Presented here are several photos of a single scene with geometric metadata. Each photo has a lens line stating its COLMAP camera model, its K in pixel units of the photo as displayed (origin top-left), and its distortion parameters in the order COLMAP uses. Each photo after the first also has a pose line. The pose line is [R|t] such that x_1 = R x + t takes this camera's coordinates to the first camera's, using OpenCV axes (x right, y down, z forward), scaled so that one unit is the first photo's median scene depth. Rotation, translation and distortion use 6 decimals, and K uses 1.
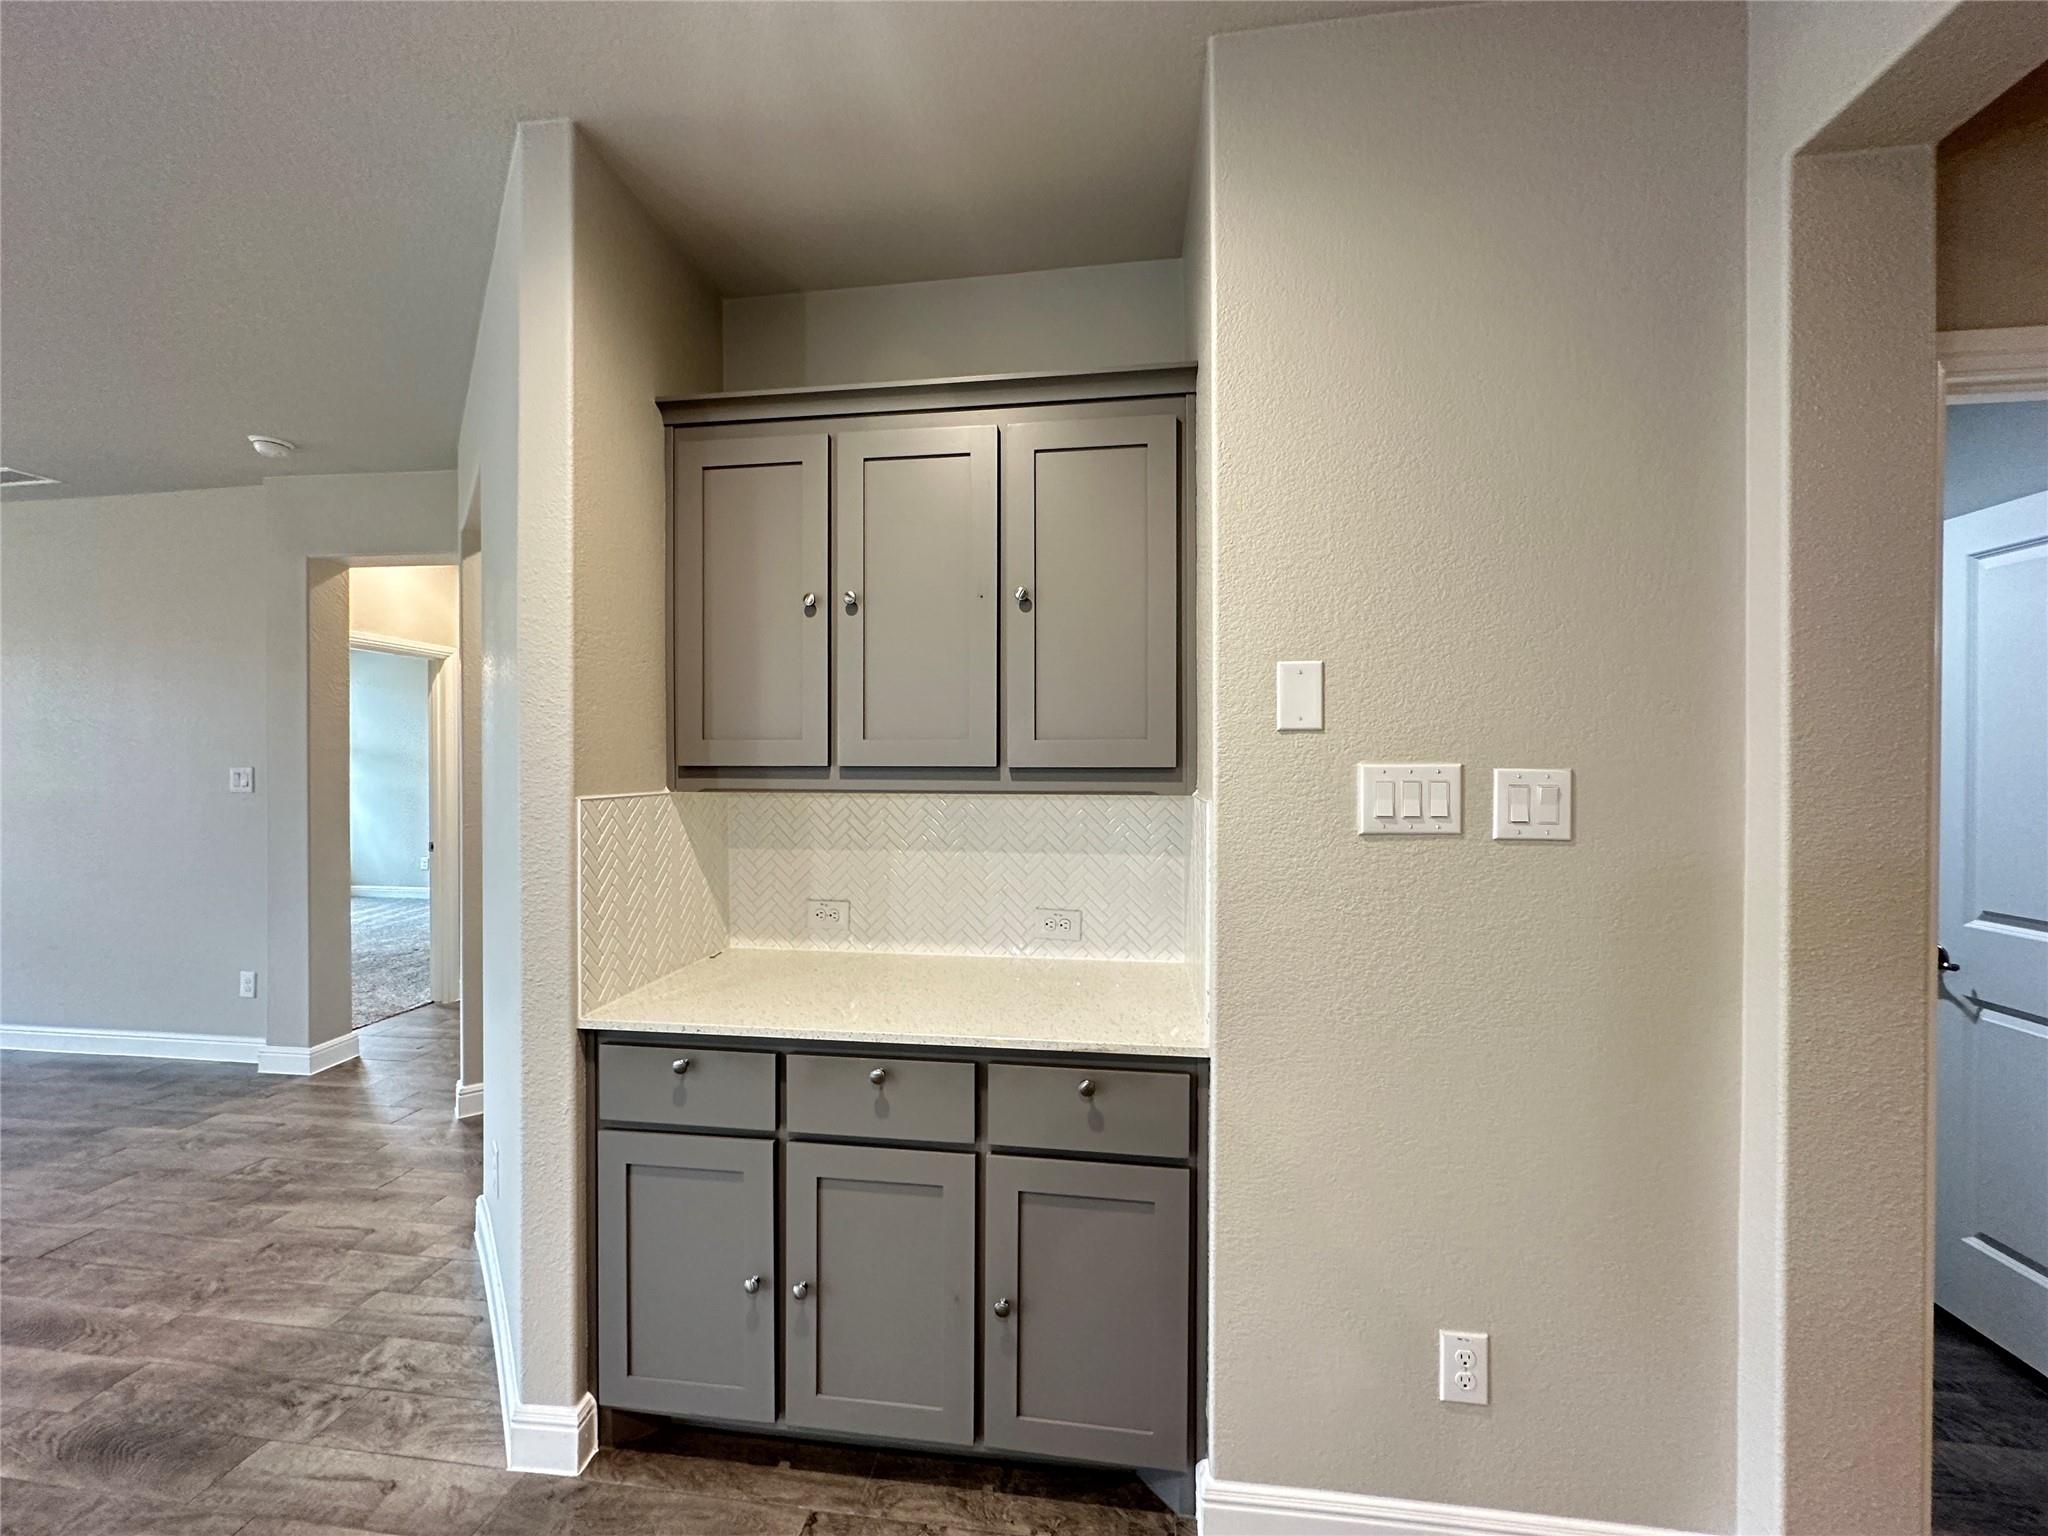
lens RADIAL K [[817.3, 0, 1023.5], [0, 817.3, 766.9], [0, 0, 1]] dist [-0.001173, 0.000218]
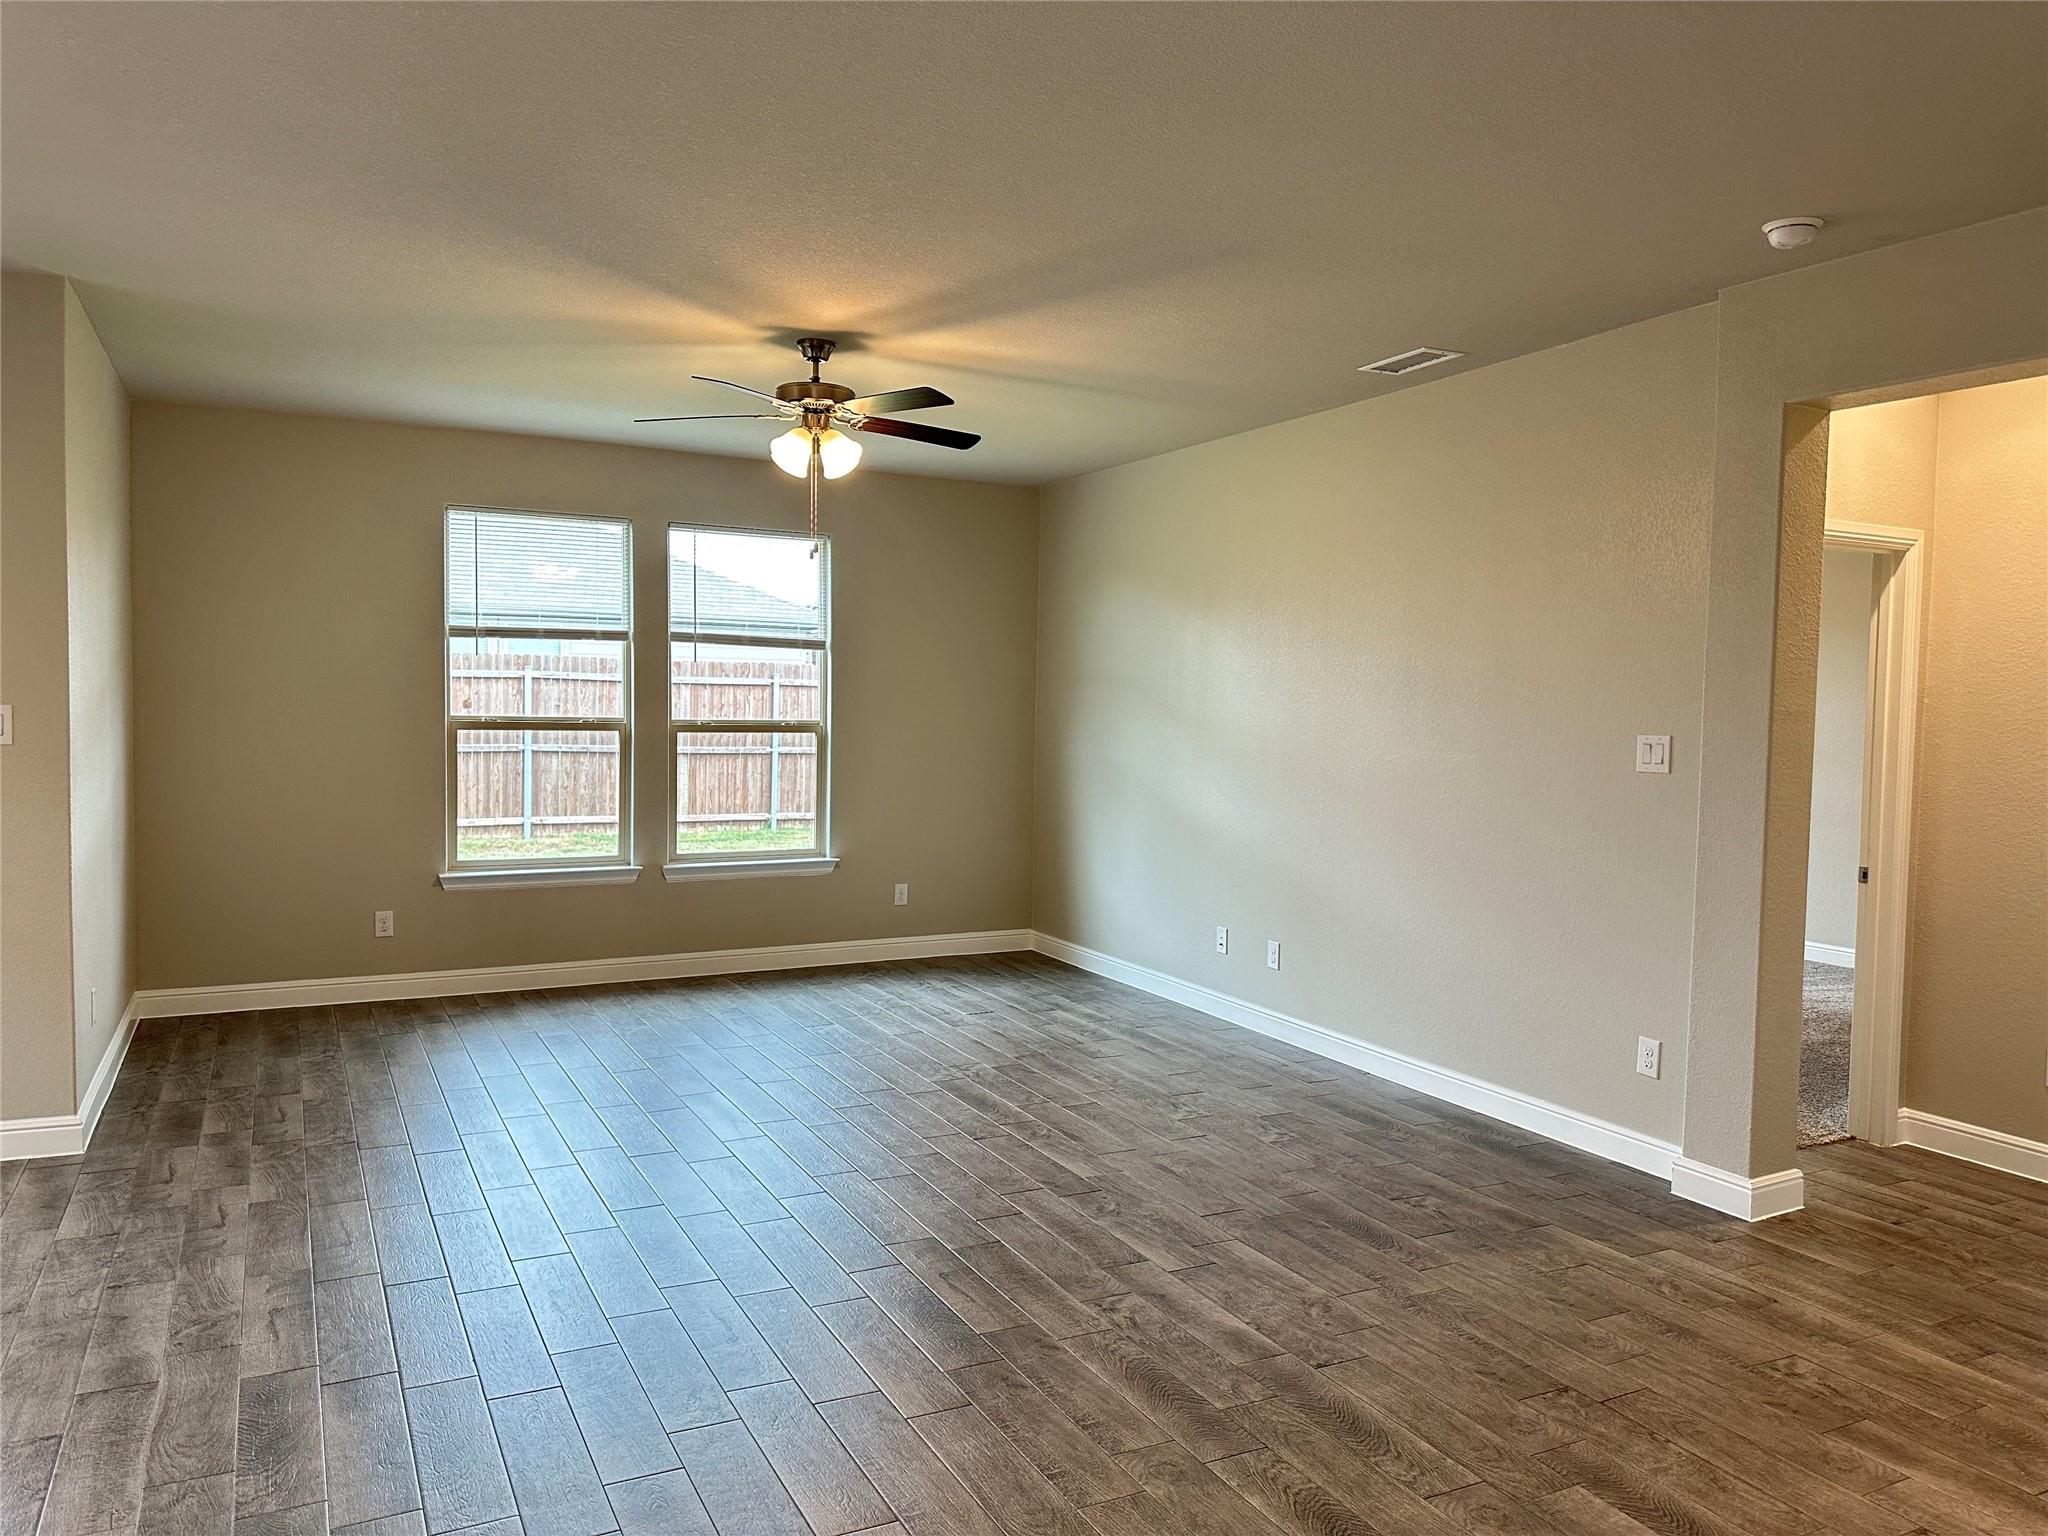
lens RADIAL K [[1457.9, 0, 1022.9], [0, 1457.9, 770.4], [0, 0, 1]] dist [0.005328, -0.002576]
pose [[0.571285, 0.051863, -0.819112, -0.281810], [-0.024587, 0.998635, 0.046081, -0.013883], [0.820384, -0.006186, 0.571780, -0.117989]]
